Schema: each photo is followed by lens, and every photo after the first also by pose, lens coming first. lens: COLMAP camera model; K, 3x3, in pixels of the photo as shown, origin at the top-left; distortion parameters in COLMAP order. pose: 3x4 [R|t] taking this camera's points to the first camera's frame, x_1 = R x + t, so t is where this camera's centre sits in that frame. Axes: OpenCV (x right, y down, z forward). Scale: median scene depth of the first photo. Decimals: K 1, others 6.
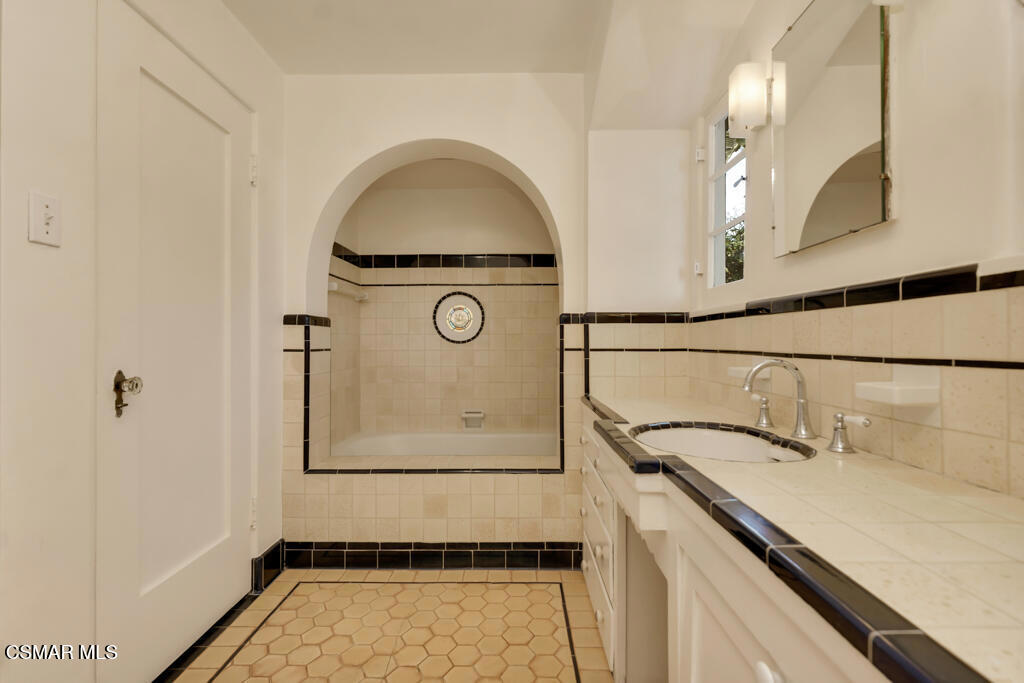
lens RADIAL K [[468.4, 0, 512.0], [0, 468.4, 341.5], [0, 0, 1]] dist [0.015204, -0.000421]
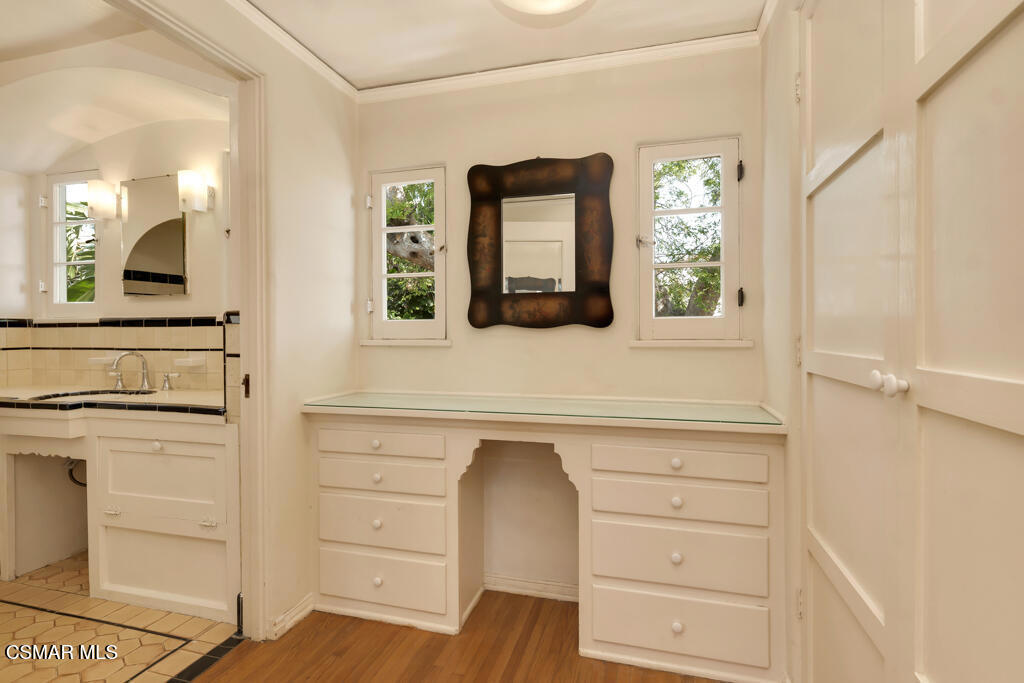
lens RADIAL K [[468.4, 0, 512.0], [0, 468.4, 341.5], [0, 0, 1]] dist [0.015204, -0.000421]
pose [[0.252285, -0.006397, 0.967632, -0.926297], [-0.000376, 0.999977, 0.006709, -0.017376], [-0.967653, -0.002057, 0.252277, -1.013124]]
